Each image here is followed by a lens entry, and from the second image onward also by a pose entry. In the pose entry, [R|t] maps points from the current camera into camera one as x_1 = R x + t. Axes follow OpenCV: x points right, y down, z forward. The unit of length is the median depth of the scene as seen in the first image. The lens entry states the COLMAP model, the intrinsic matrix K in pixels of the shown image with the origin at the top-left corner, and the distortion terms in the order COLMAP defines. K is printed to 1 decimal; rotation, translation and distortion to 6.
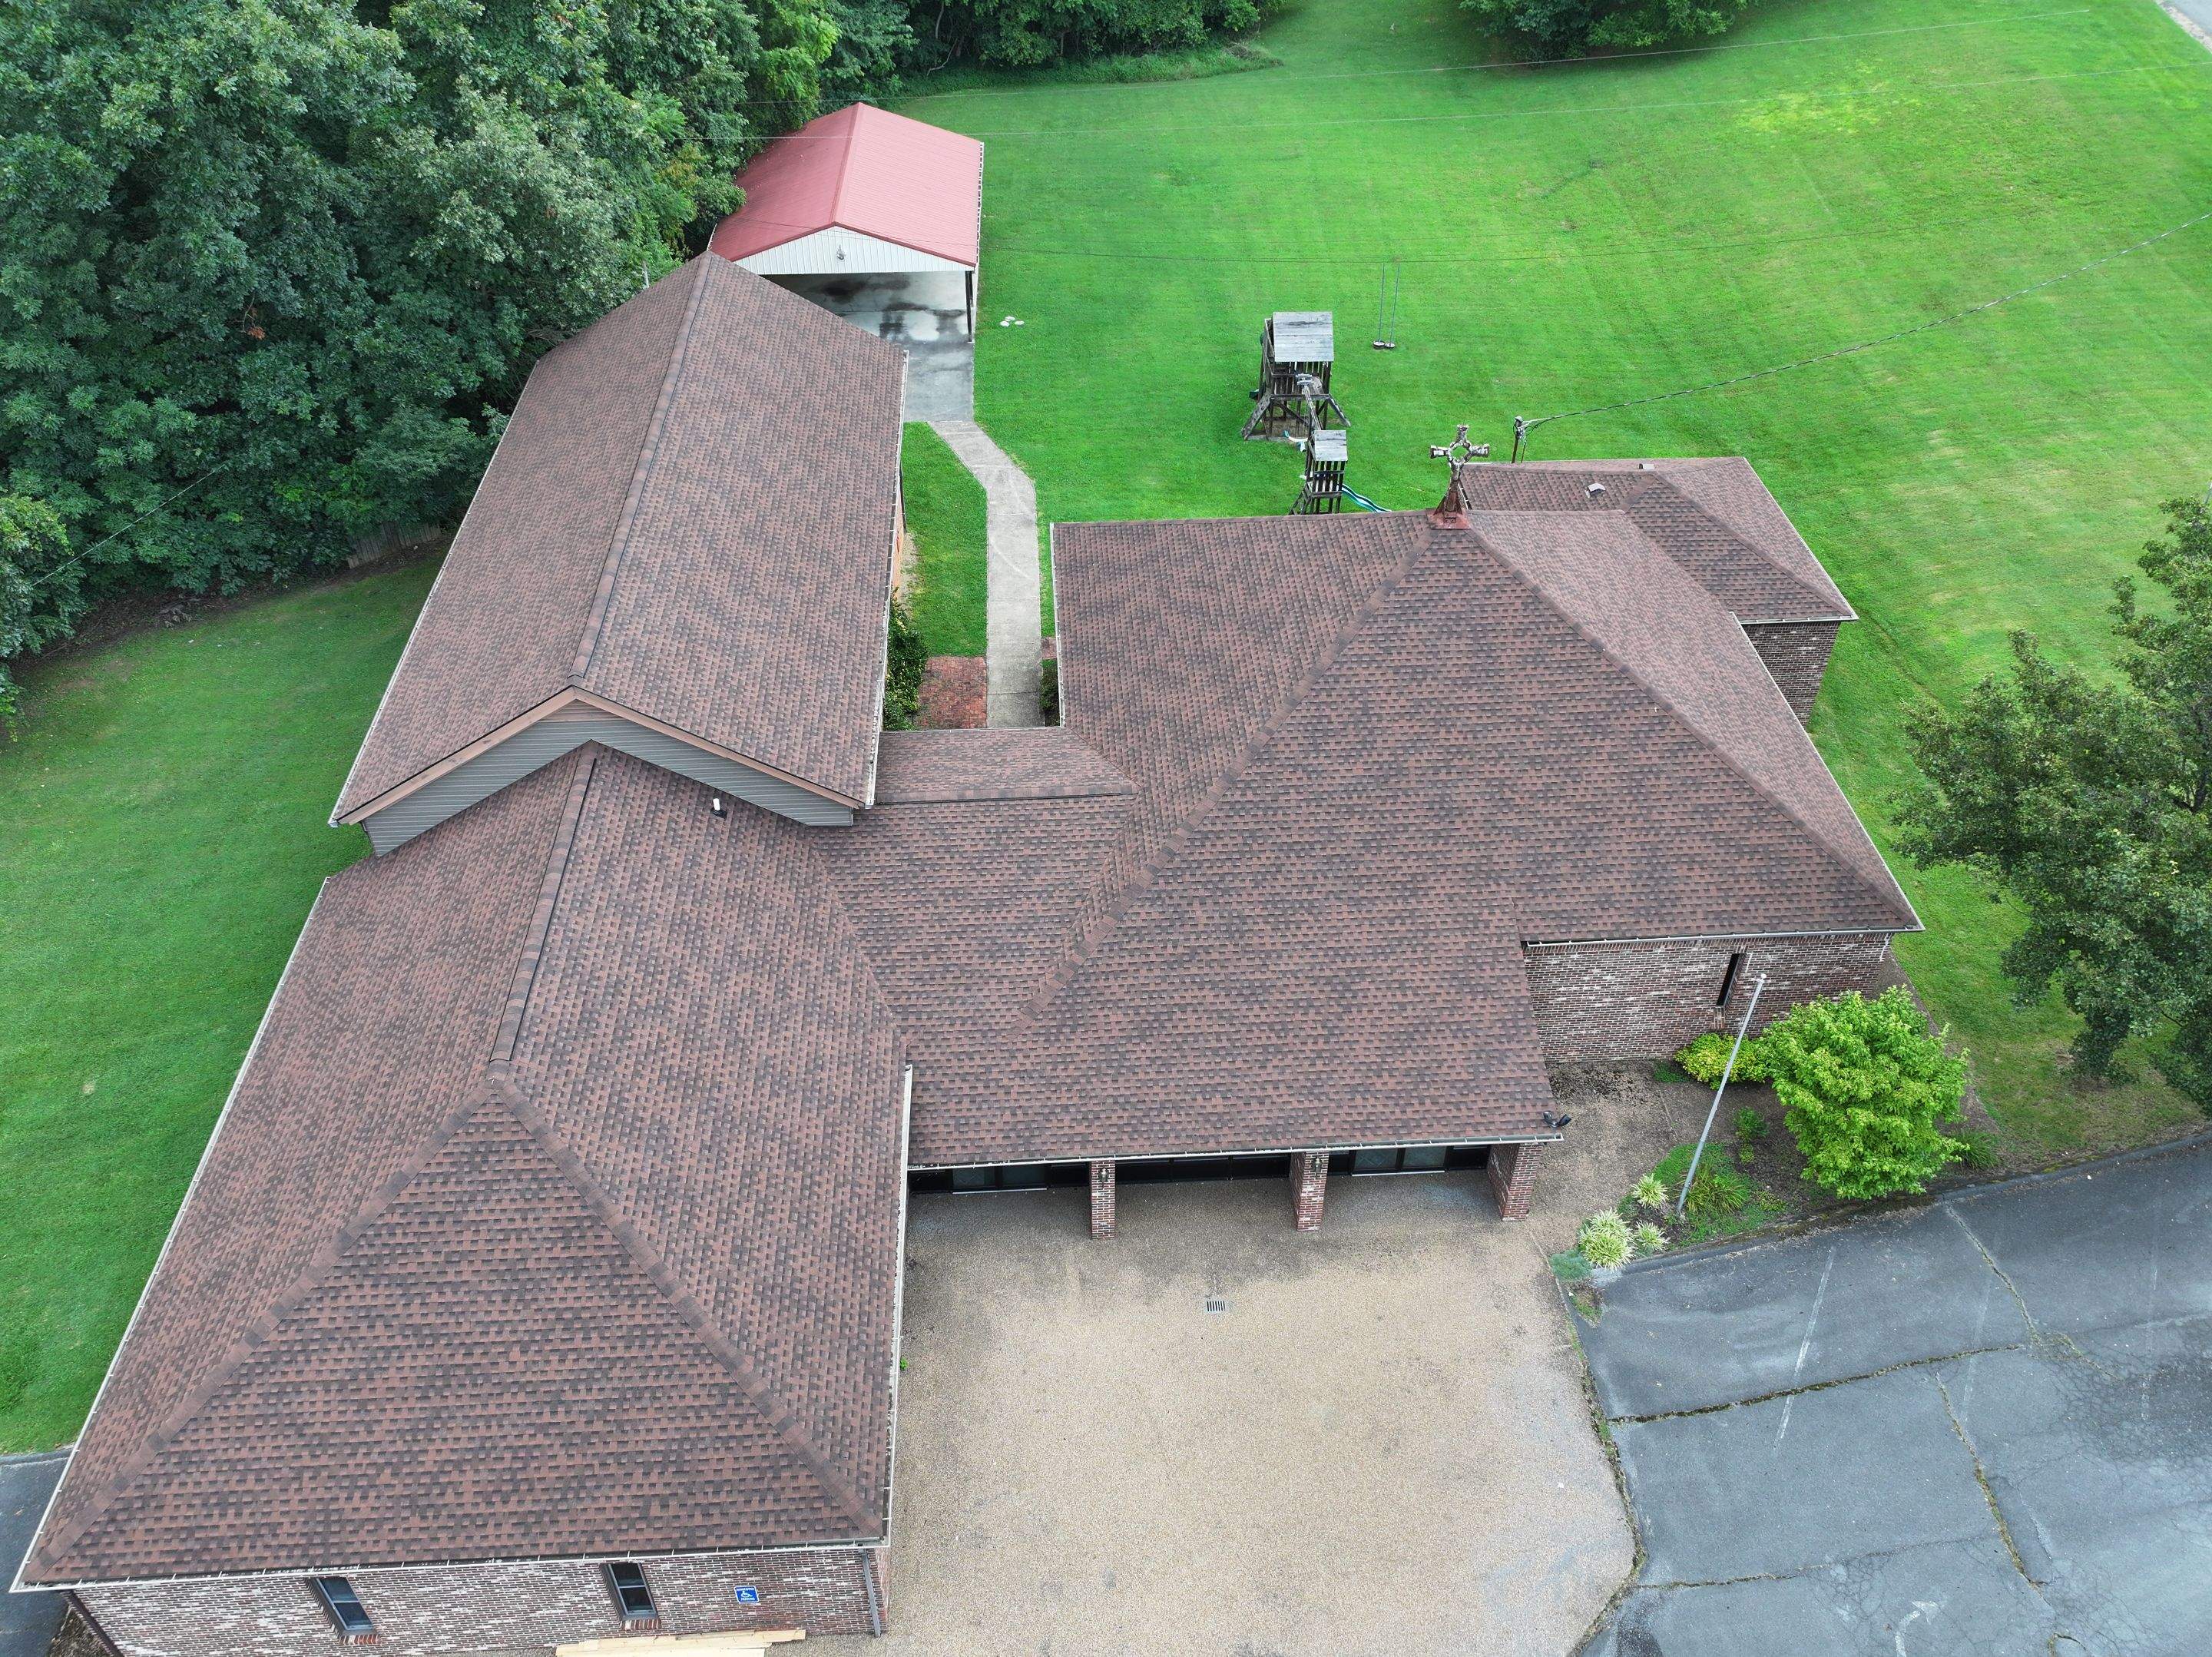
lens RADIAL K [[1758.6, 0, 1105.6], [0, 1758.6, 834.2], [0, 0, 1]] dist [0.004990, -0.001087]
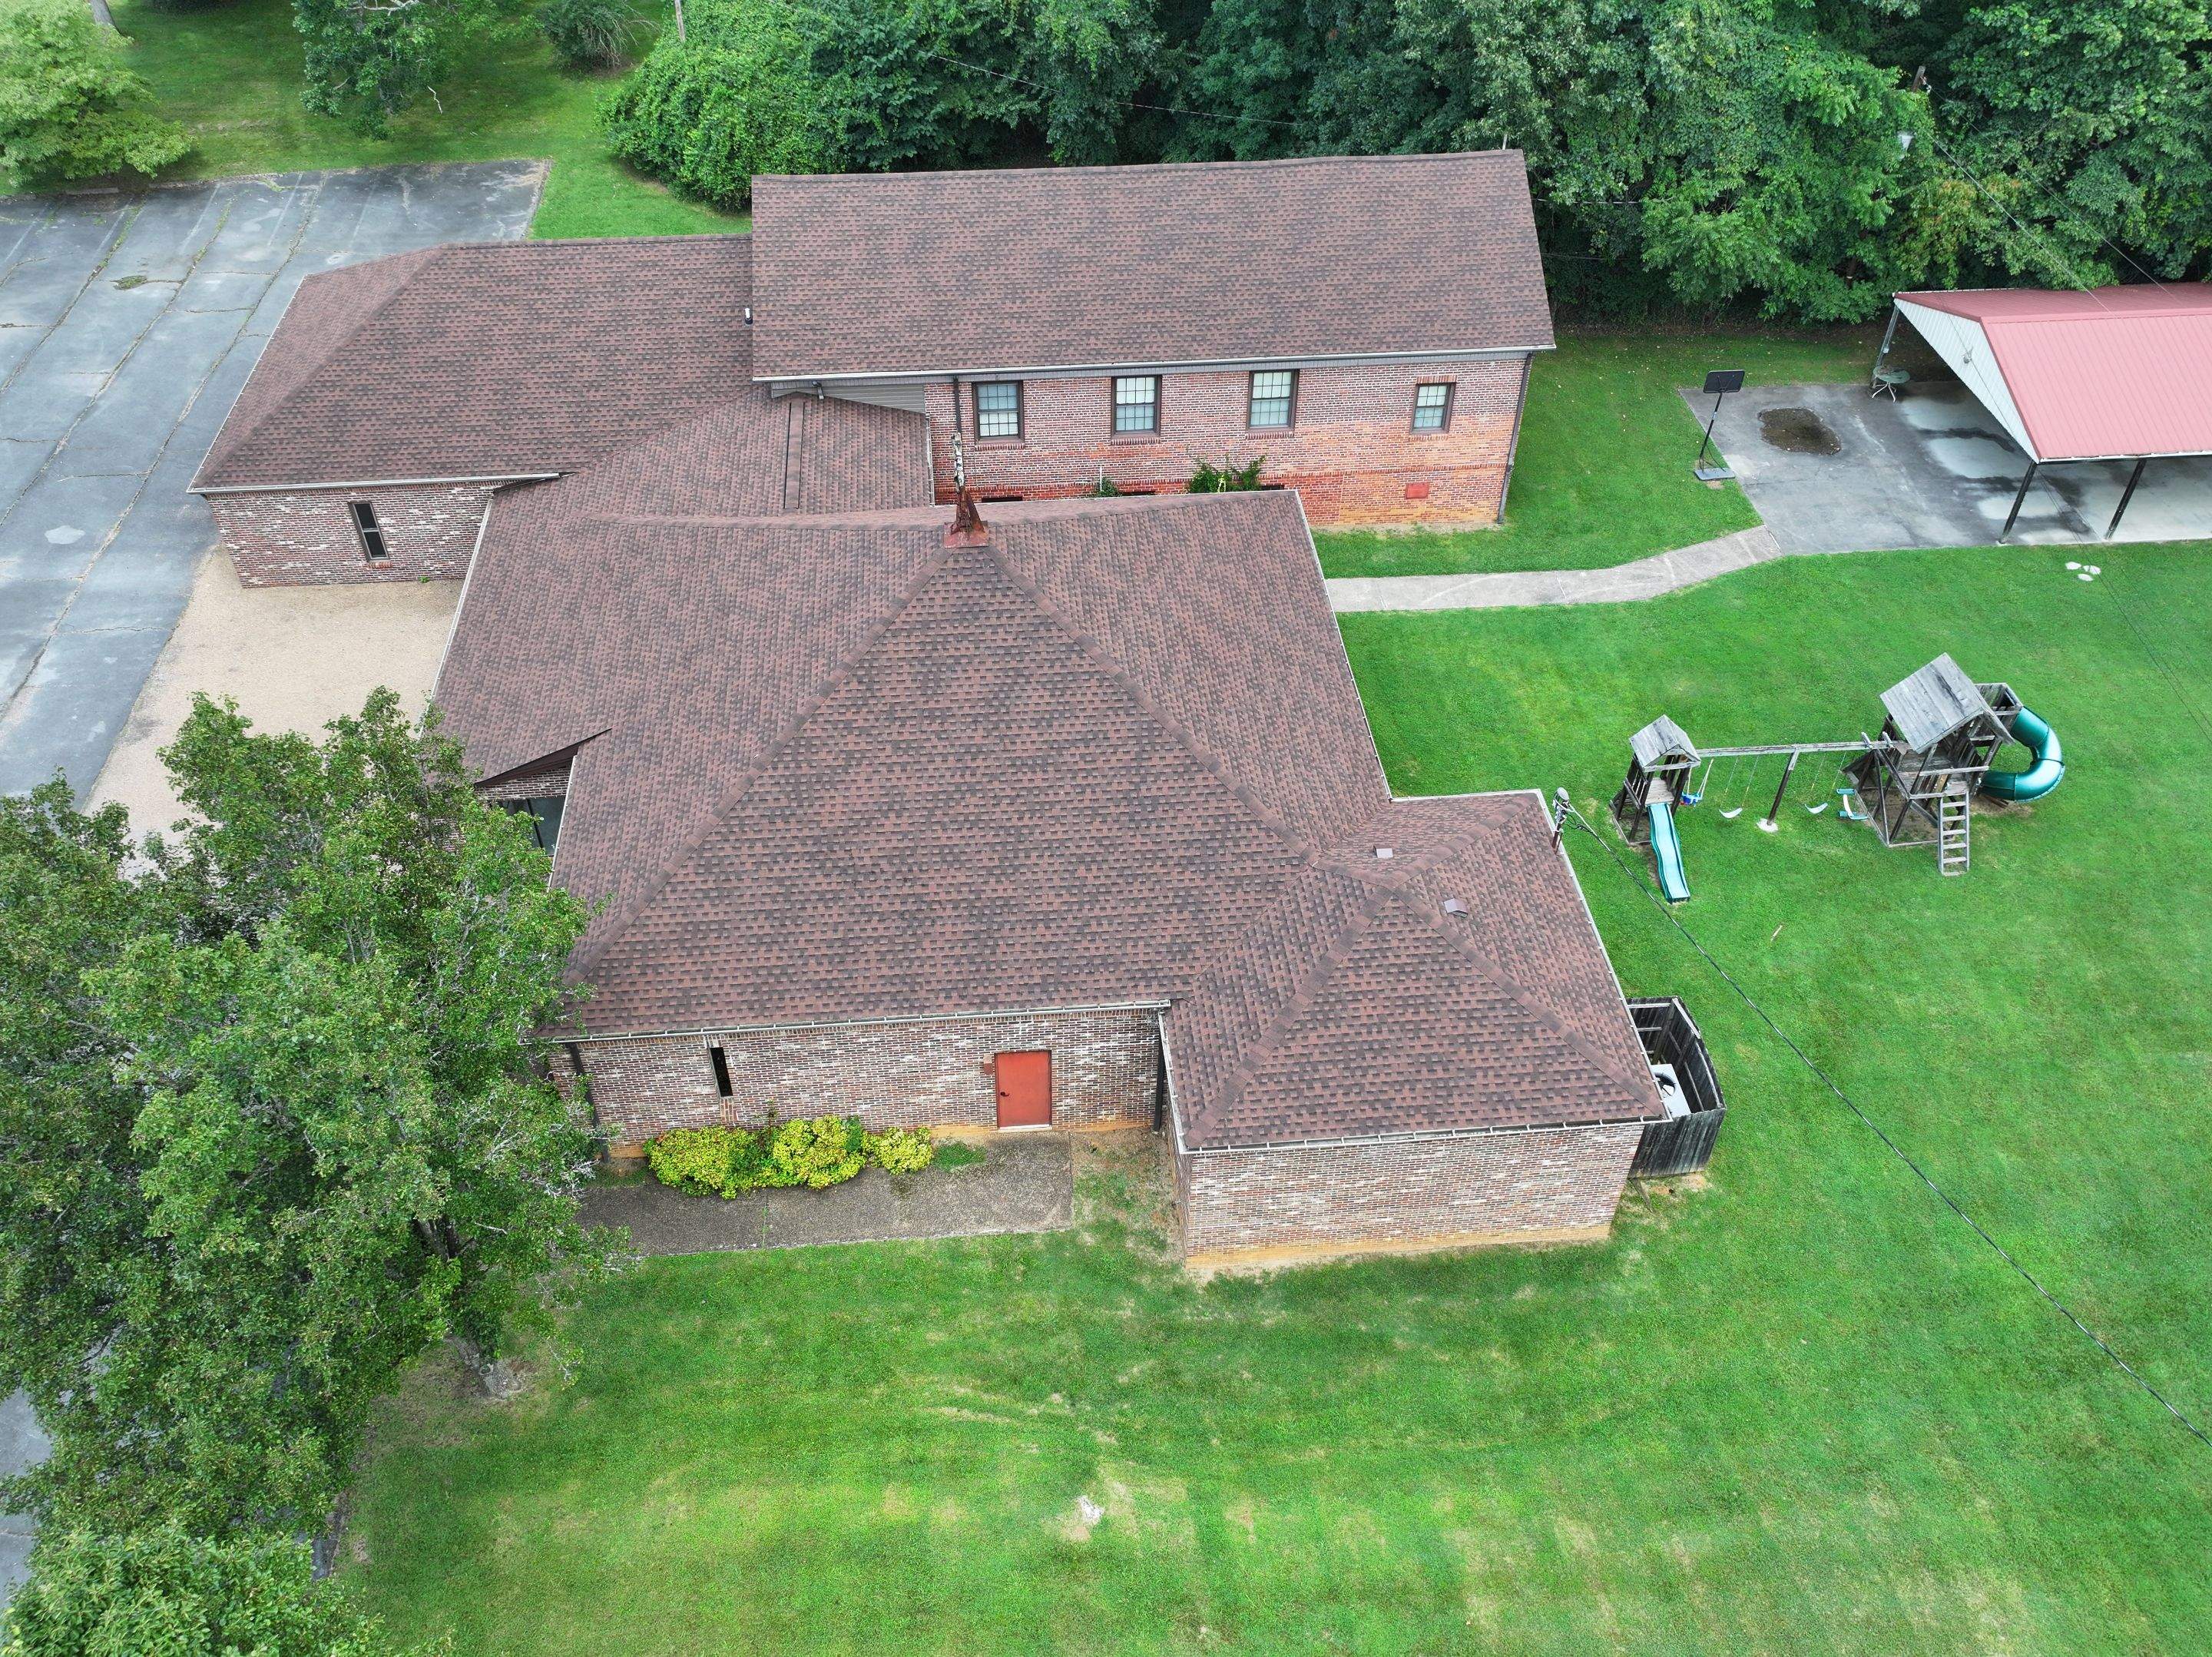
lens RADIAL K [[1758.6, 0, 1105.6], [0, 1758.6, 834.2], [0, 0, 1]] dist [0.004990, -0.001087]
pose [[0.036654, 0.683064, -0.729438, 1.097466], [-0.645624, 0.573333, 0.504440, -0.676835], [0.762776, 0.452452, 0.462017, 0.800725]]
